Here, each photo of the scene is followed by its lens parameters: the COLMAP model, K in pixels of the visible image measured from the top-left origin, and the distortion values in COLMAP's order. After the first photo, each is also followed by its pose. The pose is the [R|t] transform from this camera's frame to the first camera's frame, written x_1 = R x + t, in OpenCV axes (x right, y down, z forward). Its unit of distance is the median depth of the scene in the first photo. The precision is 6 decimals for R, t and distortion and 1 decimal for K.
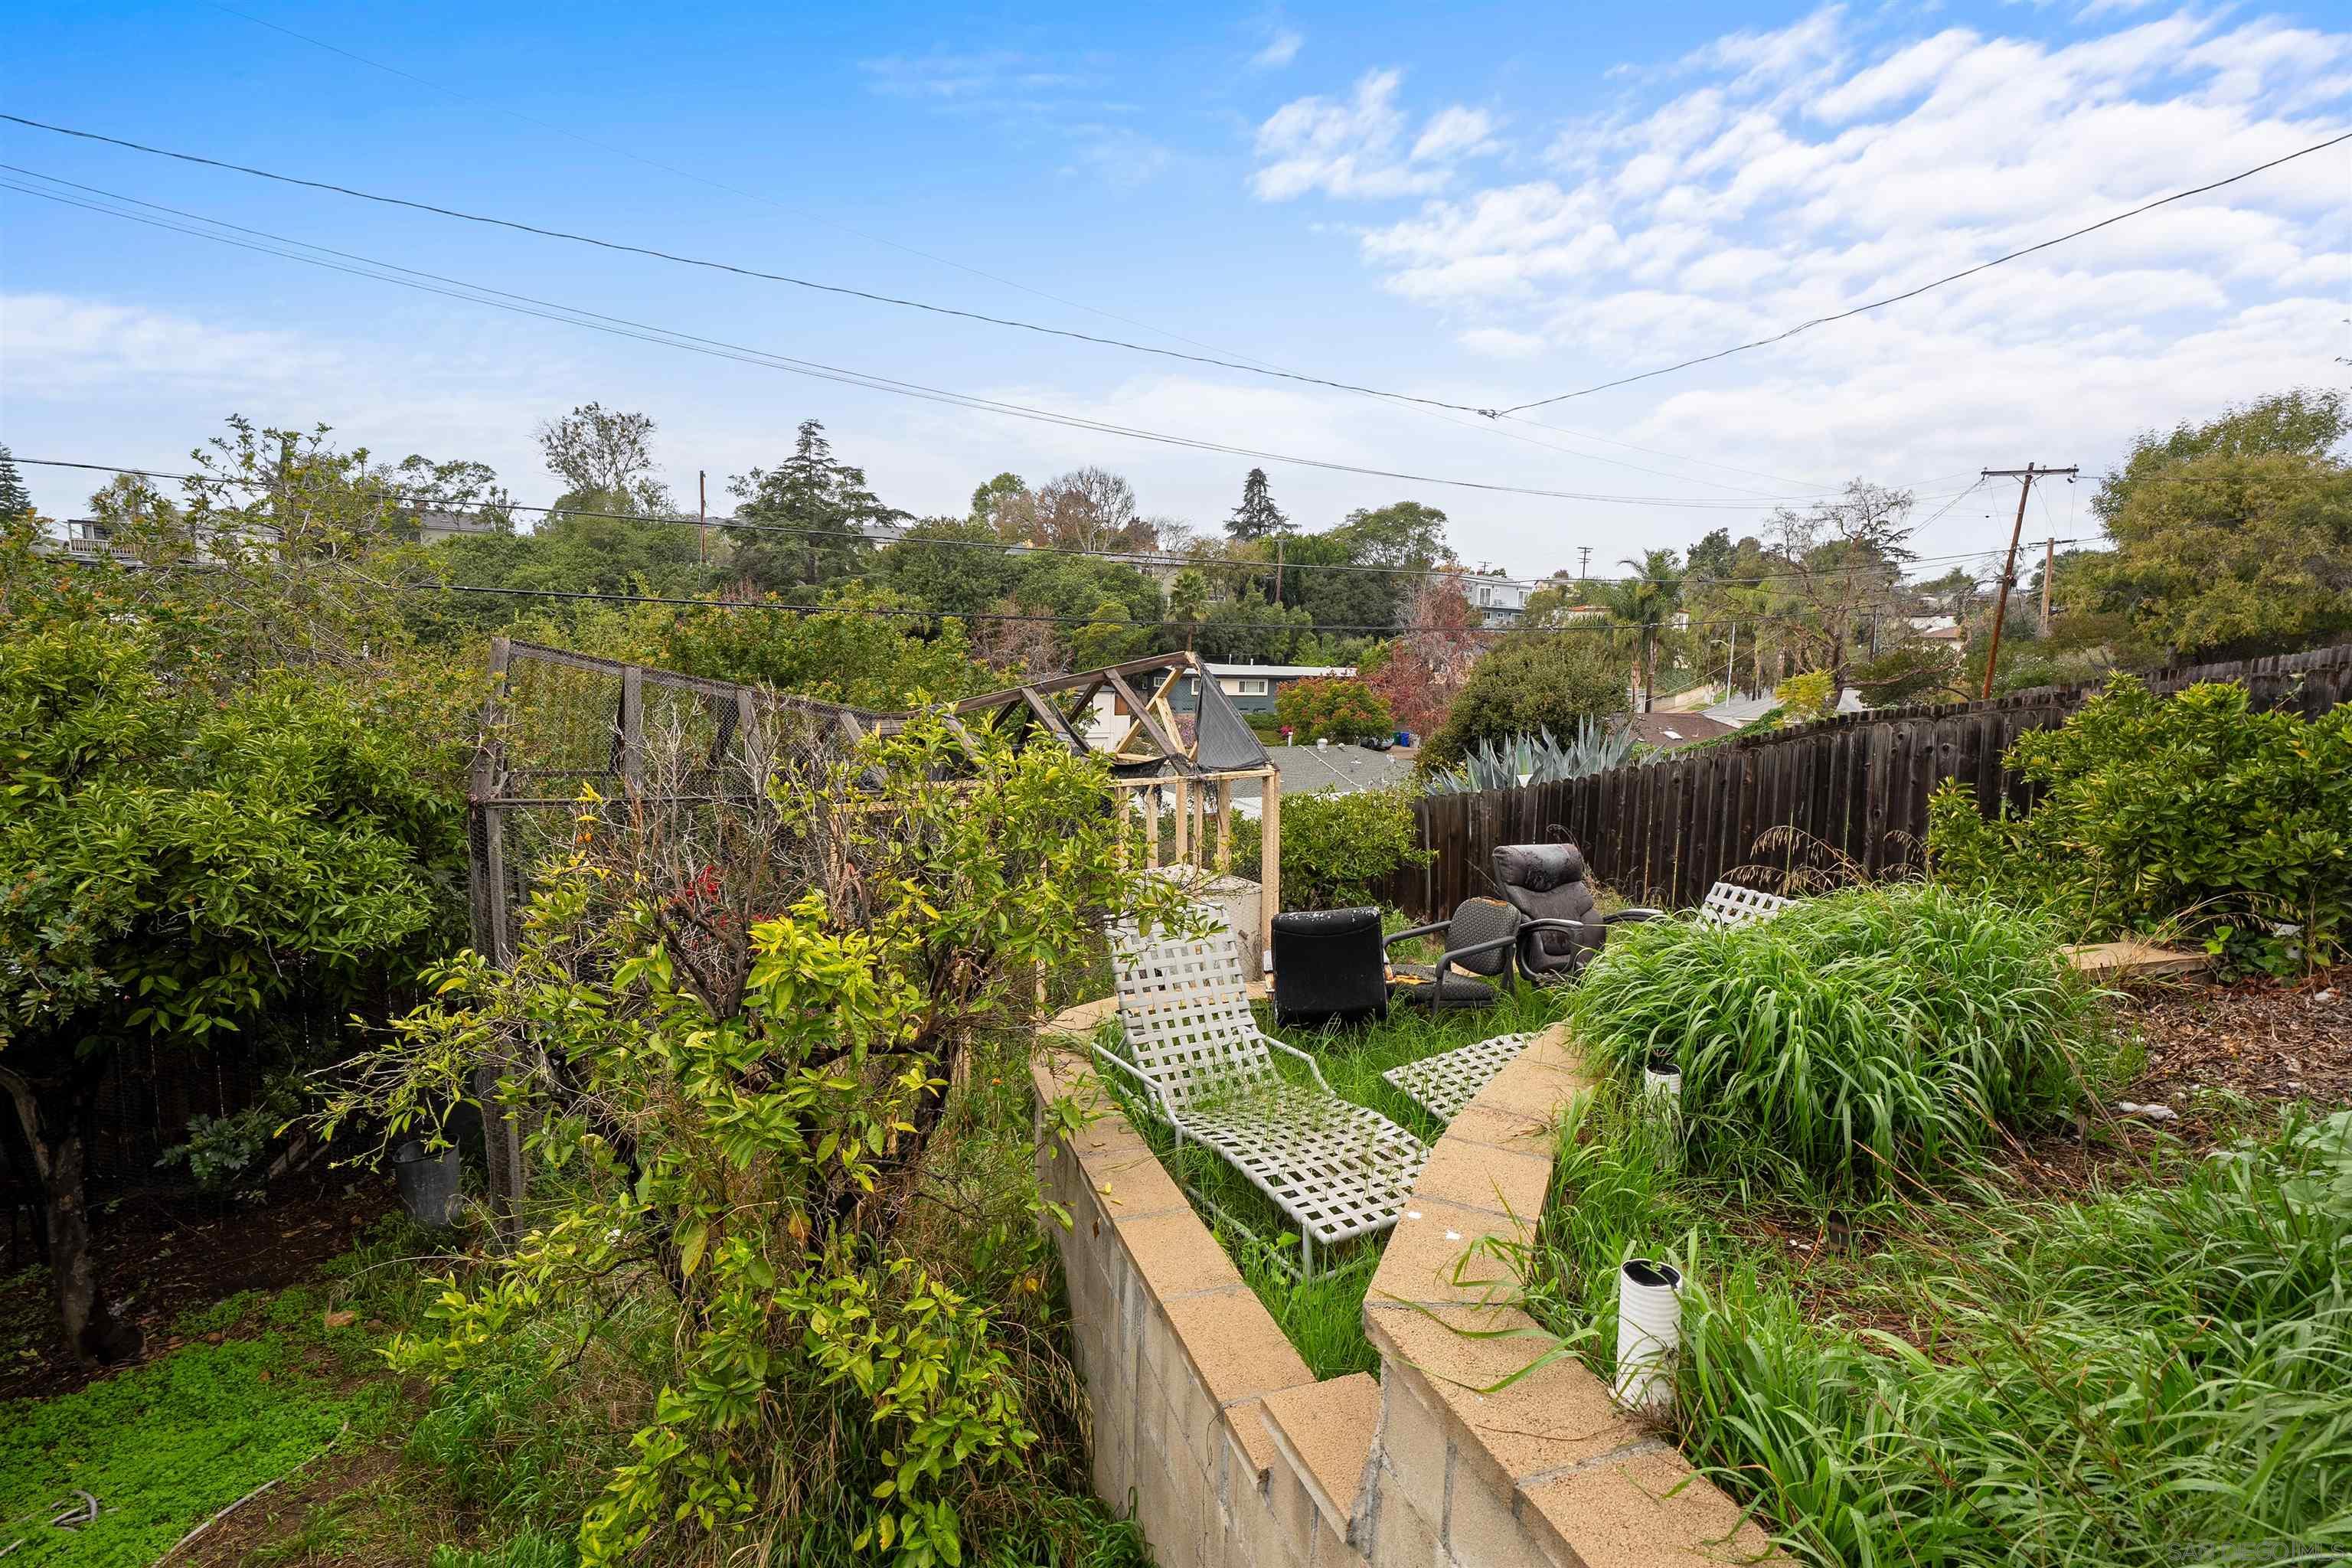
lens RADIAL K [[1056.6, 0, 1171.9], [0, 1056.6, 785.6], [0, 0, 1]] dist [-0.037094, 0.013659]
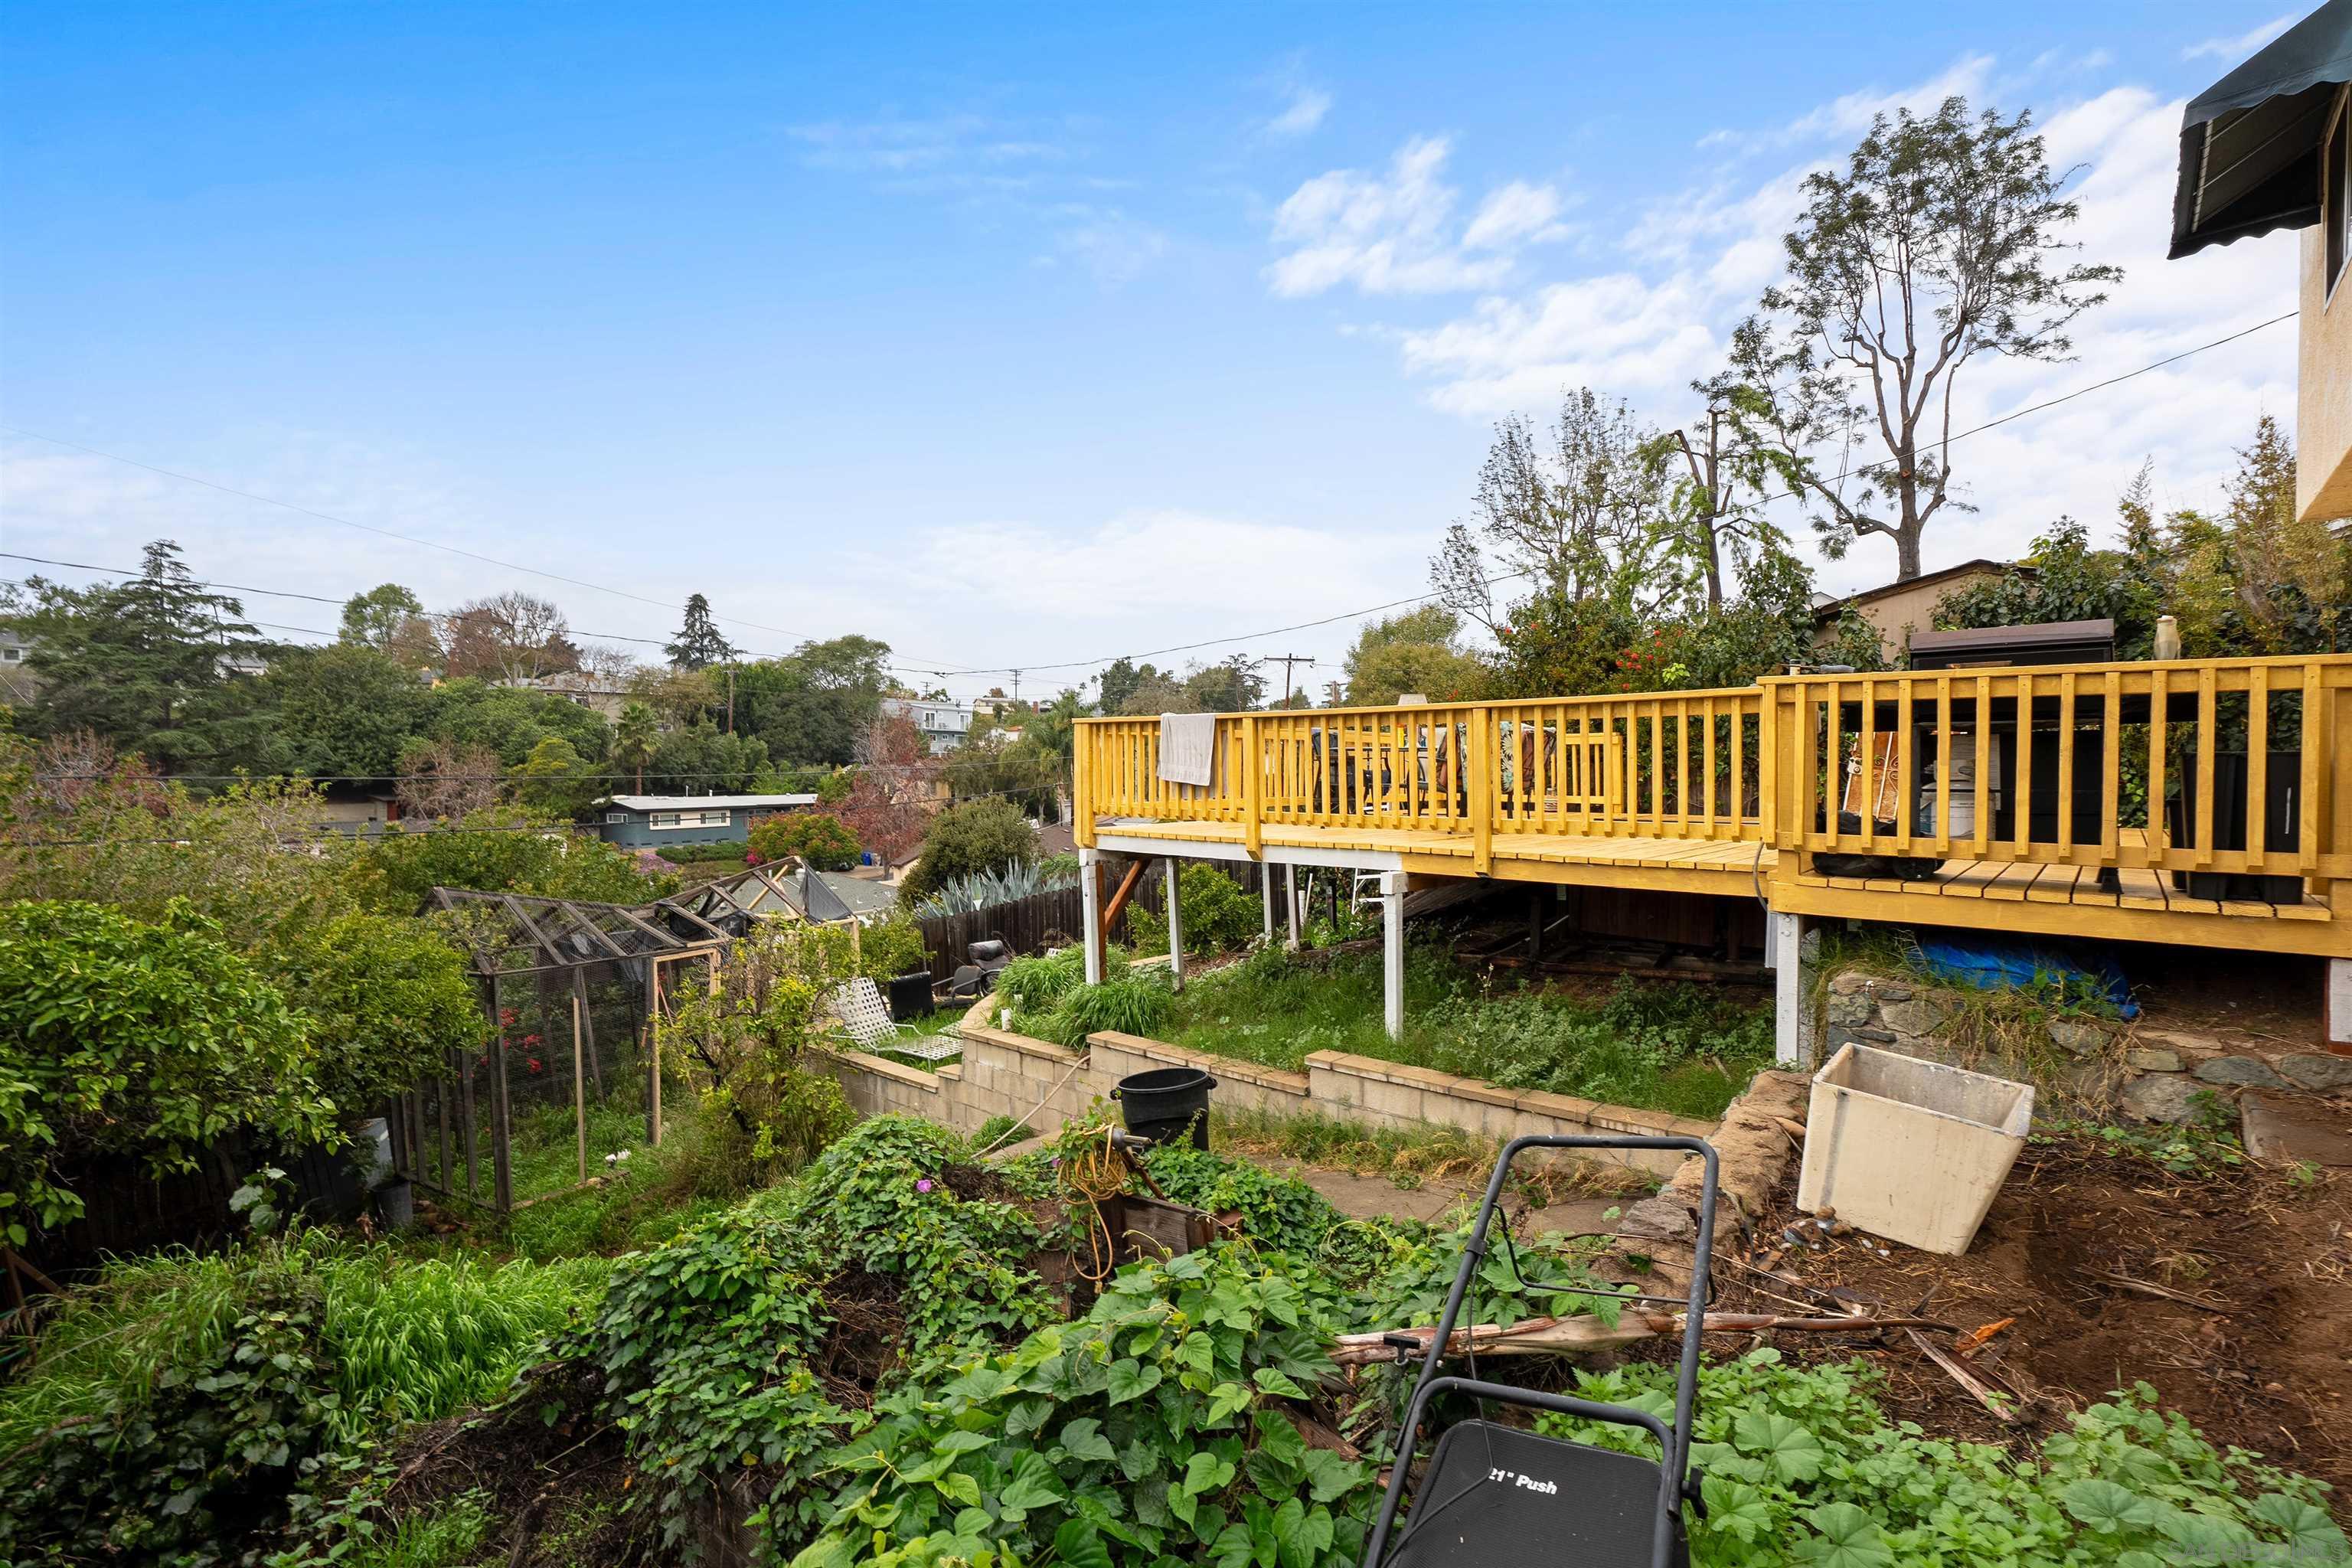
lens RADIAL K [[1073.6, 0, 1176.0], [0, 1073.6, 784.0], [0, 0, 1]] dist [-0.038597, 0.014724]
pose [[0.871421, -0.035874, 0.489222, -0.032938], [0.085939, 0.993062, -0.080258, -0.004836], [-0.482949, 0.111982, 0.868459, -0.099126]]
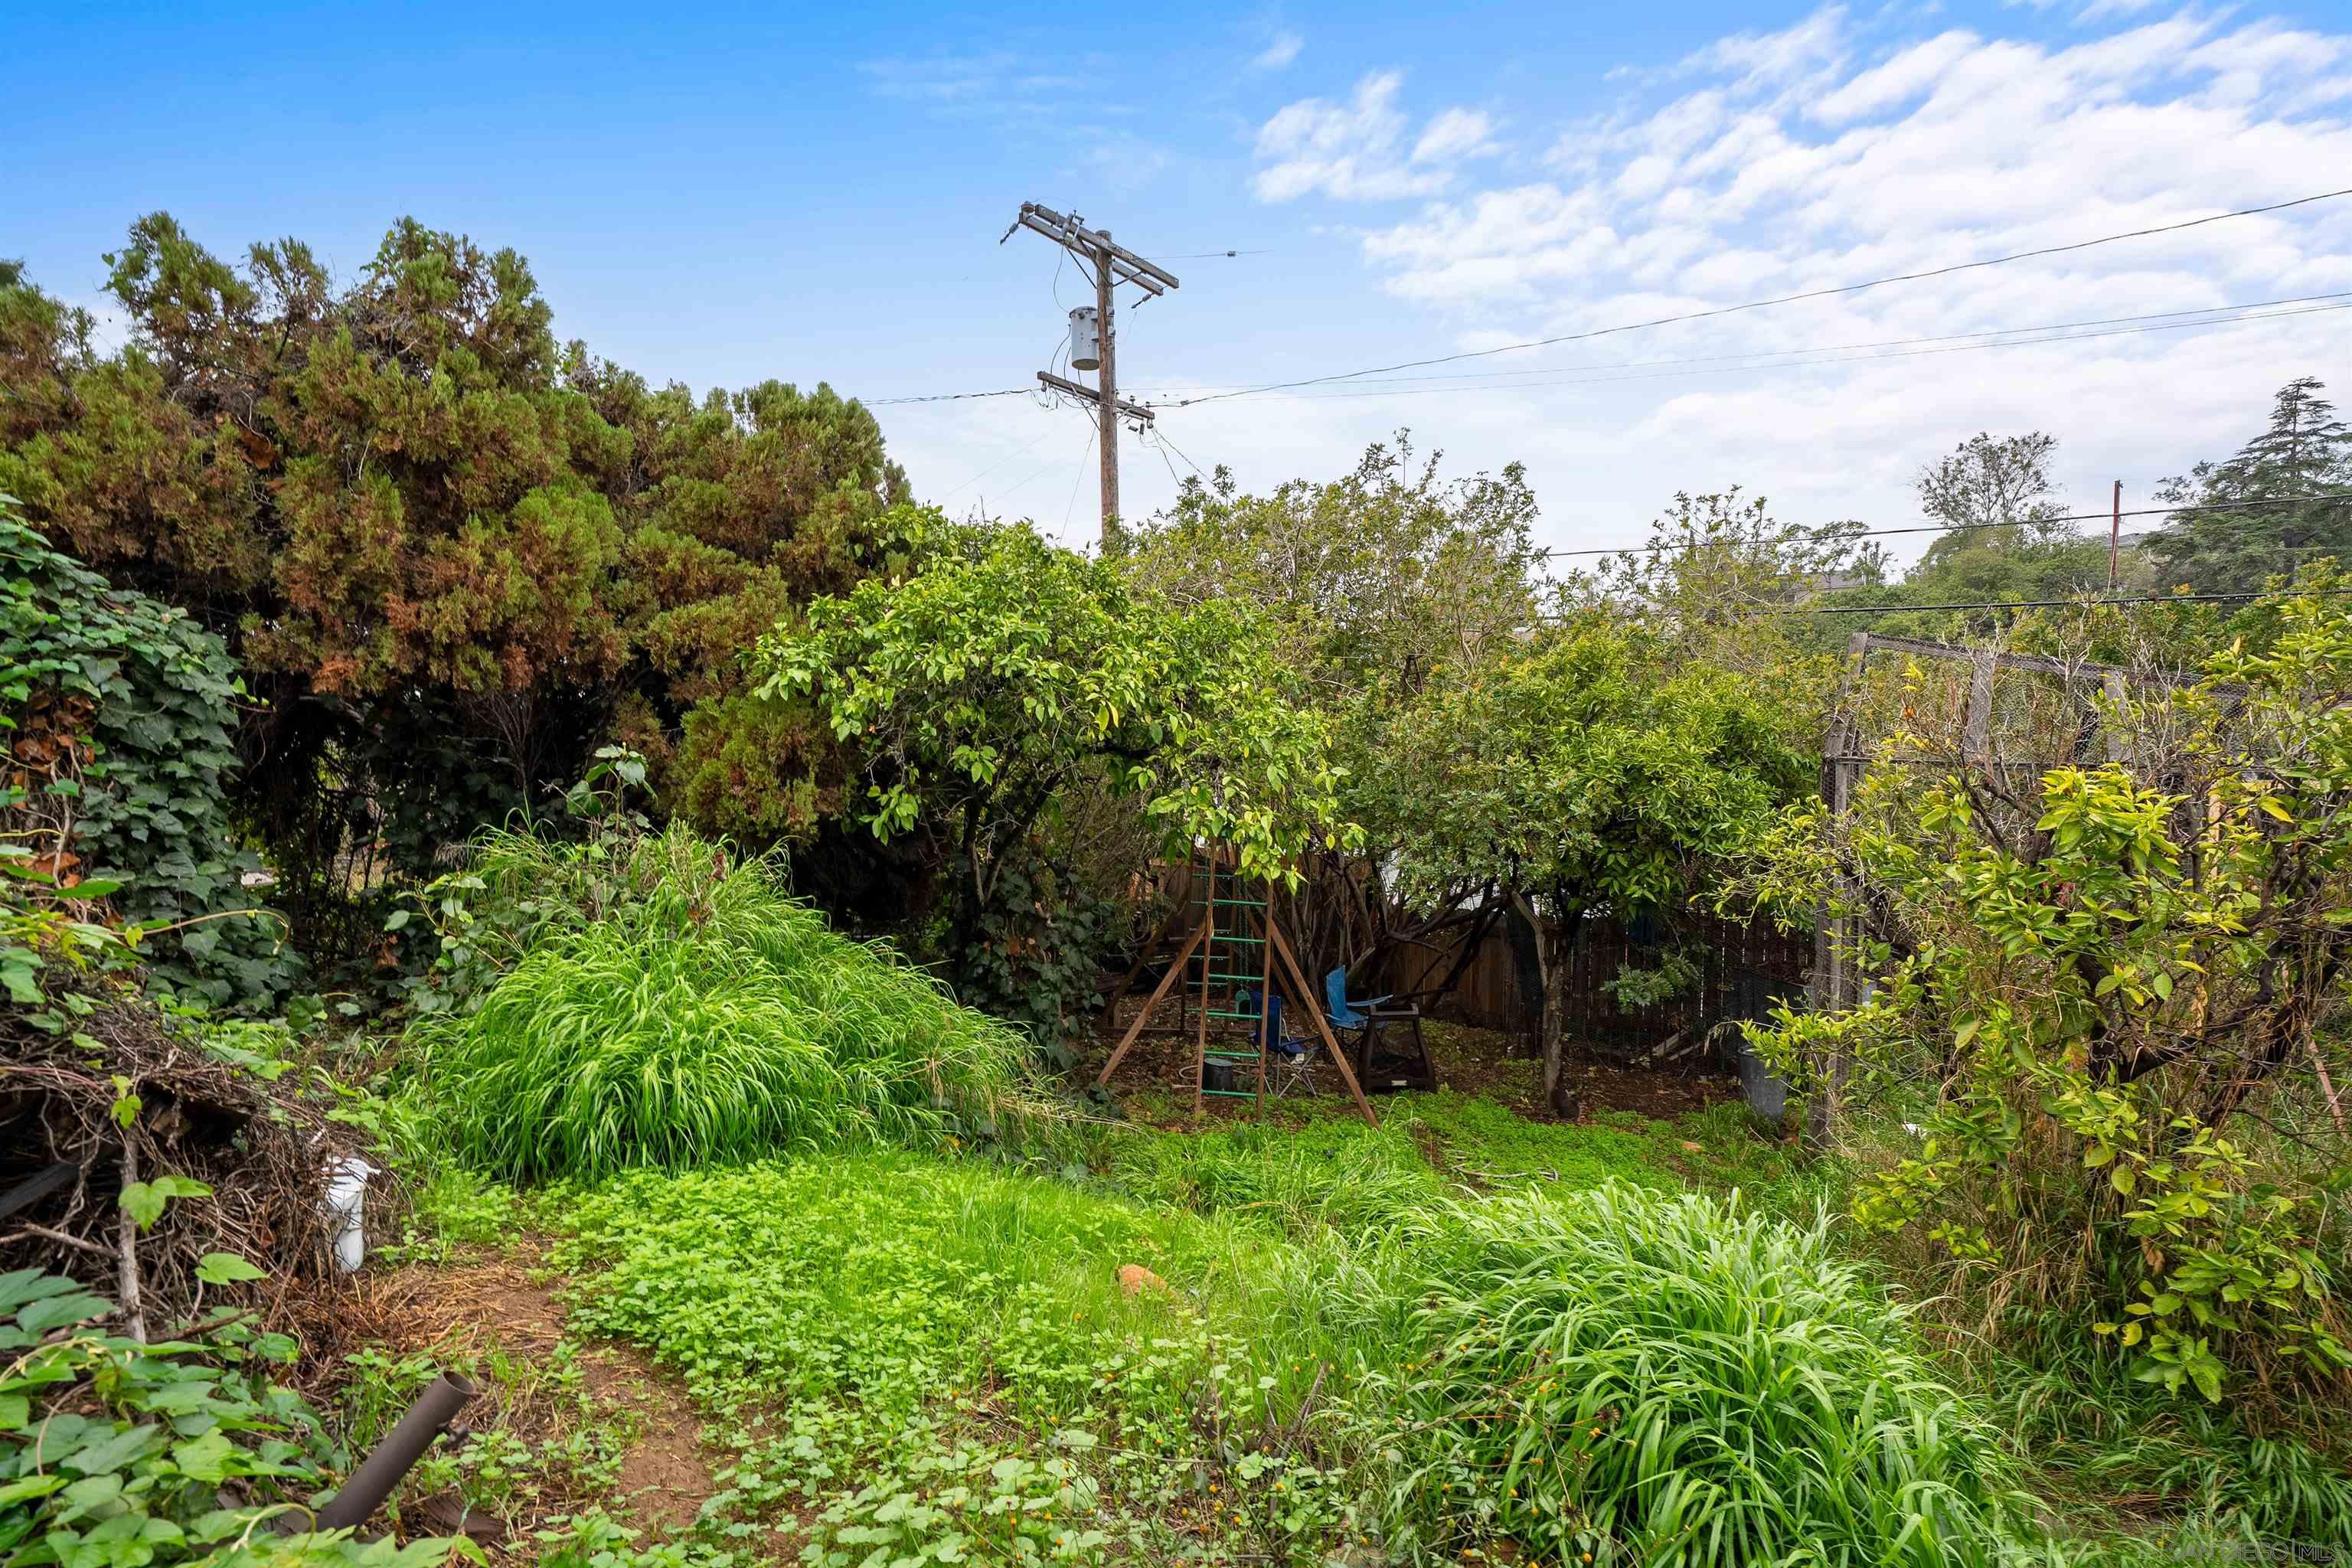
lens RADIAL K [[1056.6, 0, 1171.9], [0, 1056.6, 785.6], [0, 0, 1]] dist [-0.037094, 0.013659]
pose [[0.405713, 0.034296, -0.913357, 0.009870], [-0.084050, 0.996462, 0.000081, 0.007778], [0.910128, 0.076735, 0.407160, -0.014099]]
